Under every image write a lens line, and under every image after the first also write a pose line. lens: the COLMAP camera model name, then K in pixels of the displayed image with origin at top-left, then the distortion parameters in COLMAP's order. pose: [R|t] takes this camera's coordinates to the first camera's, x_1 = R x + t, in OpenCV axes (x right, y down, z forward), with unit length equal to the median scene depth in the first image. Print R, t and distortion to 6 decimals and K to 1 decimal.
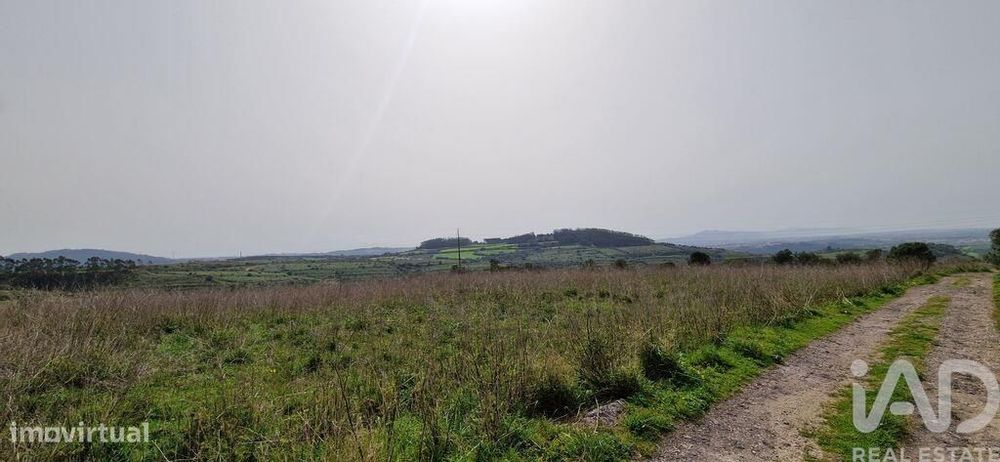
lens RADIAL K [[404.4, 0, 499.3], [0, 404.4, 233.6], [0, 0, 1]] dist [0.001878, -0.004964]
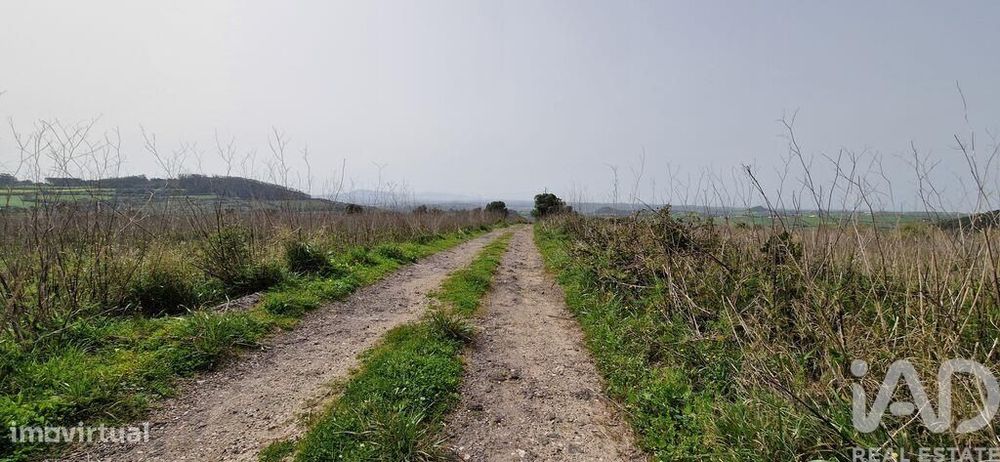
lens RADIAL K [[404.0, 0, 497.2], [0, 404.0, 234.6], [0, 0, 1]] dist [0.013675, -0.005887]
pose [[0.697722, -0.005462, 0.716348, 0.026432], [-0.074057, 0.994063, 0.079712, 0.157662], [-0.712530, -0.108668, 0.693175, 0.031988]]
